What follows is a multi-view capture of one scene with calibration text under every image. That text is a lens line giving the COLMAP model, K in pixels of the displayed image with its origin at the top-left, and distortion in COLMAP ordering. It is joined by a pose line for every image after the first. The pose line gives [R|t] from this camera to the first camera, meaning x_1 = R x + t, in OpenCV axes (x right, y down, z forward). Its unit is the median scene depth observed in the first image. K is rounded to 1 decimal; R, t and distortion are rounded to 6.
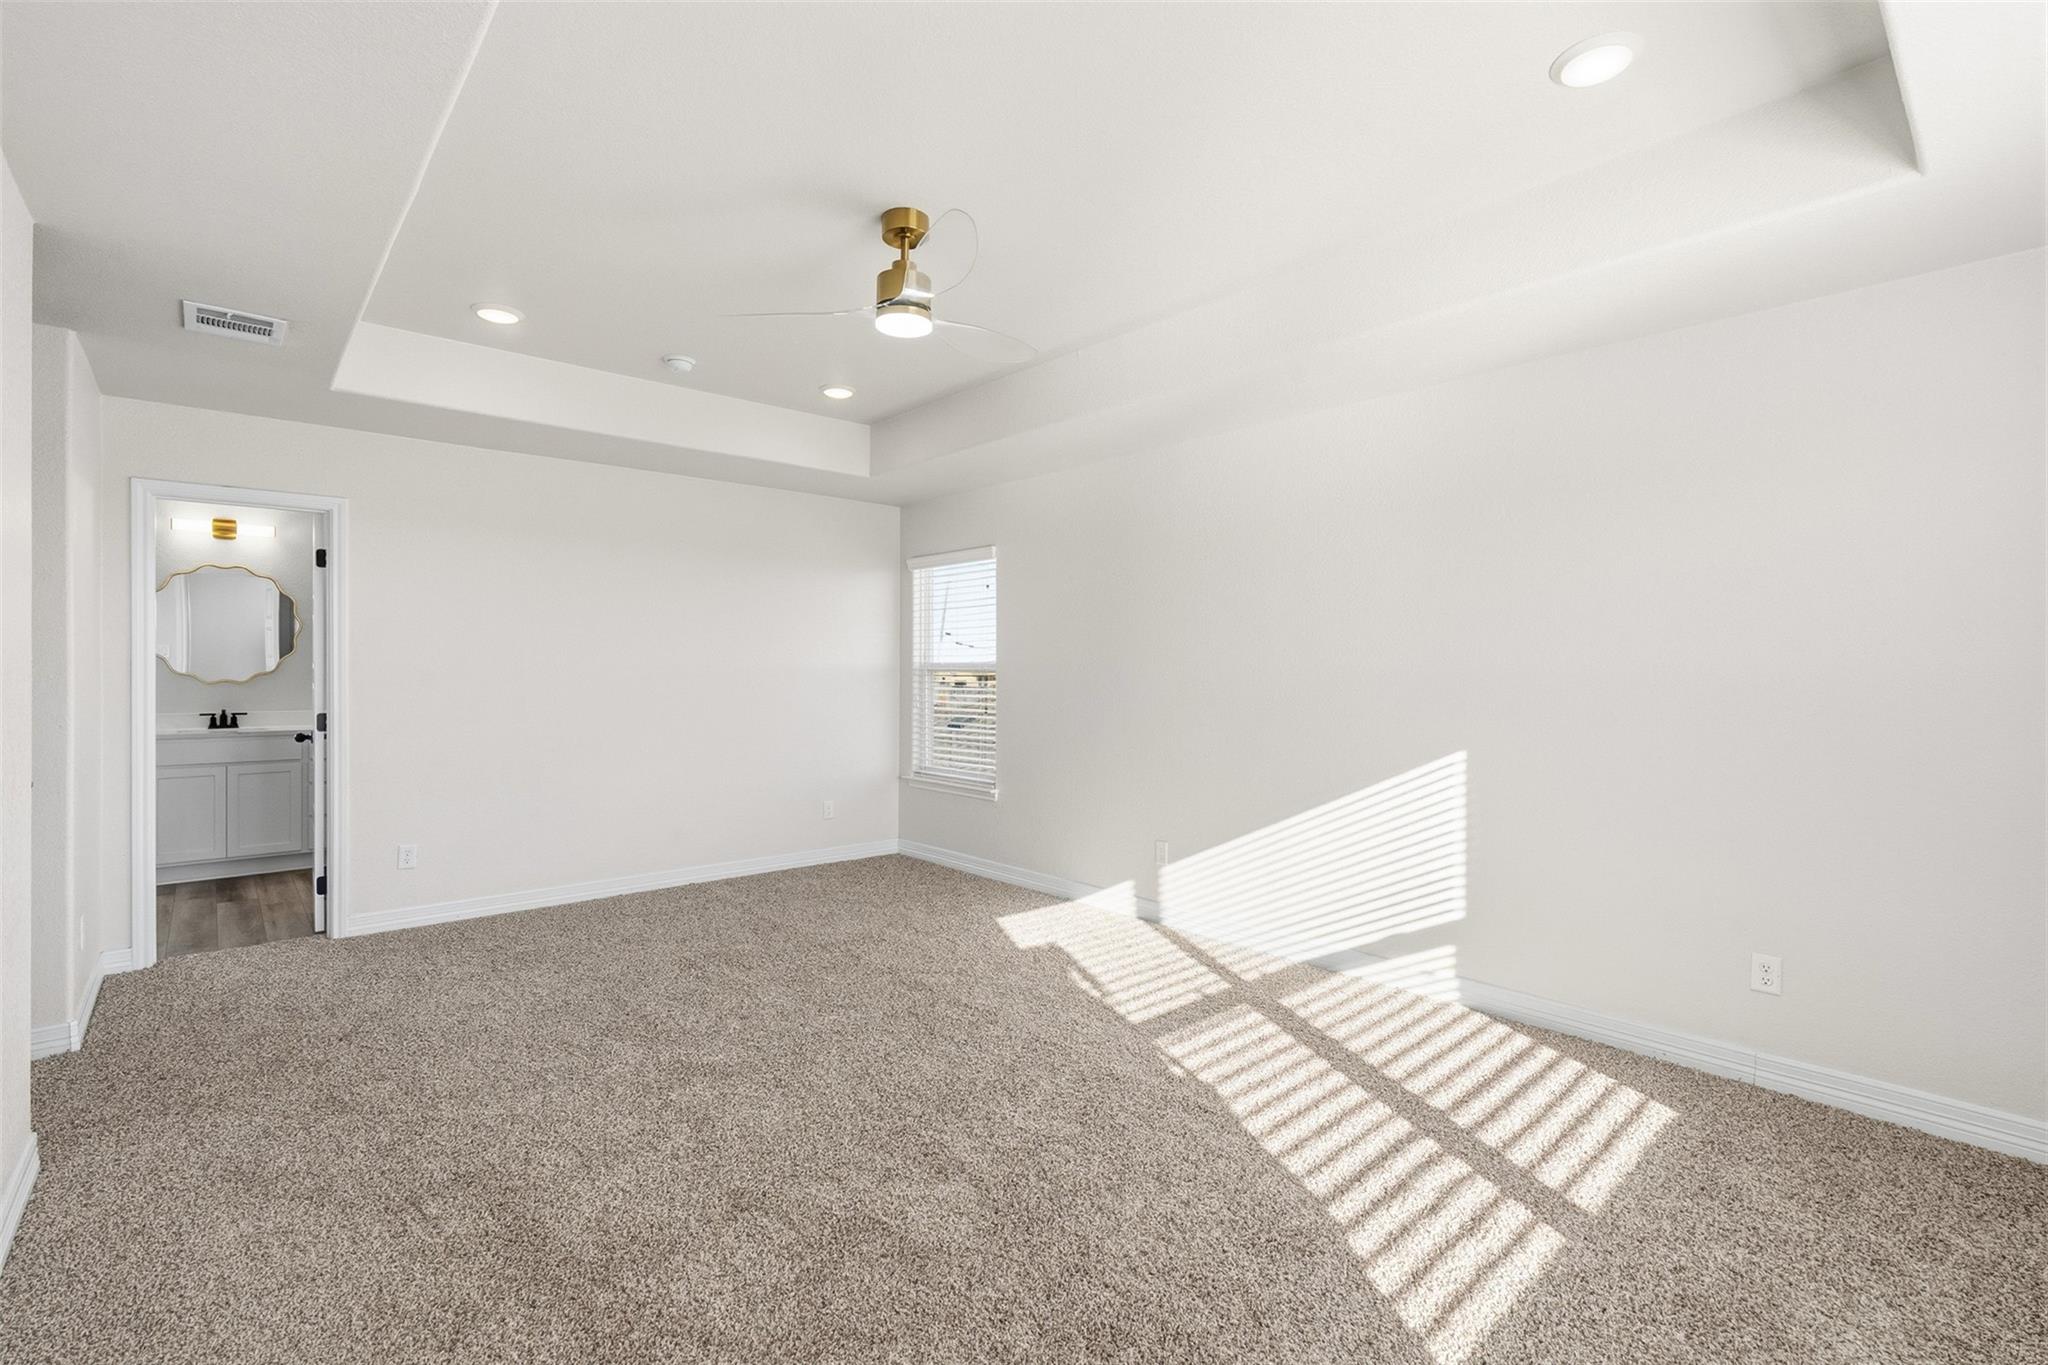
lens RADIAL K [[920.1, 0, 1014.9], [0, 920.1, 664.6], [0, 0, 1]] dist [-0.006515, 0.003987]
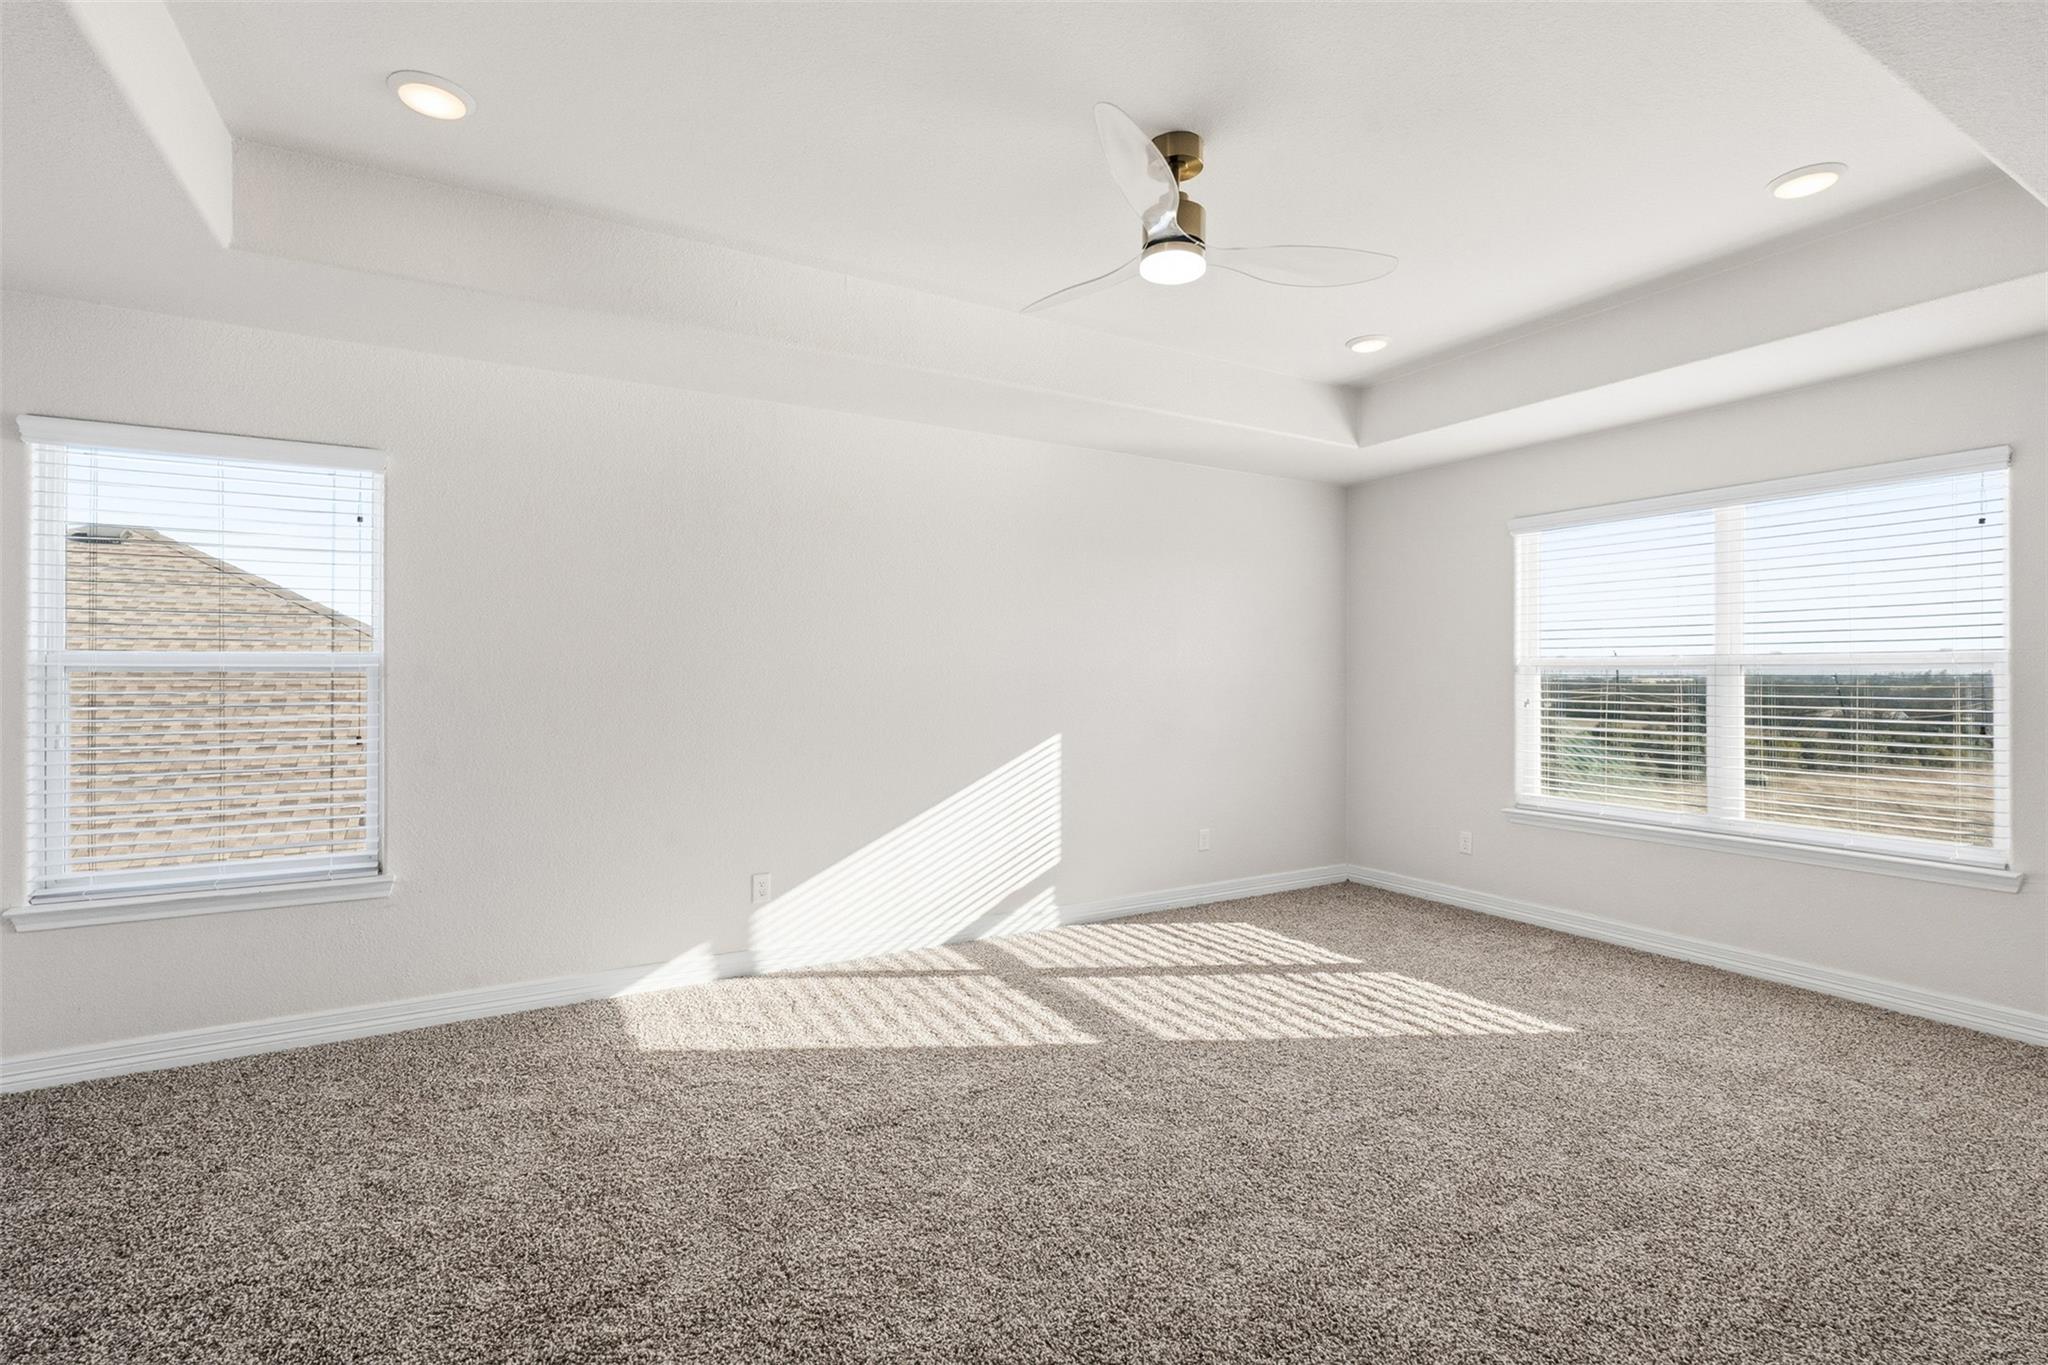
lens RADIAL K [[920.1, 0, 1013.4], [0, 920.1, 690.6], [0, 0, 1]] dist [-0.006515, 0.003987]
pose [[0.199860, -0.011772, 0.979754, -0.810079], [-0.004144, 0.999909, 0.012860, 0.016615], [-0.979816, -0.006630, 0.199793, 0.809886]]
